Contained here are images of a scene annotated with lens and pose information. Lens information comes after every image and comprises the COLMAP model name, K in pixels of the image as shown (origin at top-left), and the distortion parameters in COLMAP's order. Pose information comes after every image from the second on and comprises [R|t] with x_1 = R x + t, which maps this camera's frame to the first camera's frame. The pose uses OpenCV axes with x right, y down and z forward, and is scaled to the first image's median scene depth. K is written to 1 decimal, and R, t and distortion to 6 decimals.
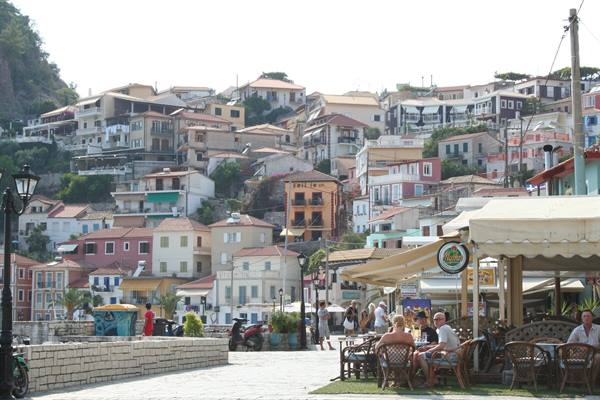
lens RADIAL K [[1308.0, 0, 343.5], [0, 1308.0, 199.6], [0, 0, 1]] dist [0.119732, 0.597615]
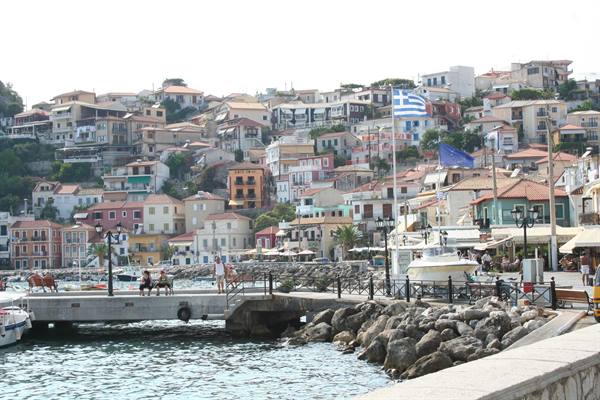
lens RADIAL K [[1308.0, 0, 343.5], [0, 1308.0, 199.6], [0, 0, 1]] dist [0.119732, 0.597615]
pose [[0.979415, -0.021593, 0.200700, -0.199564], [0.011446, 0.998603, 0.051580, -0.050579], [-0.201534, -0.048221, 0.978294, -0.477148]]
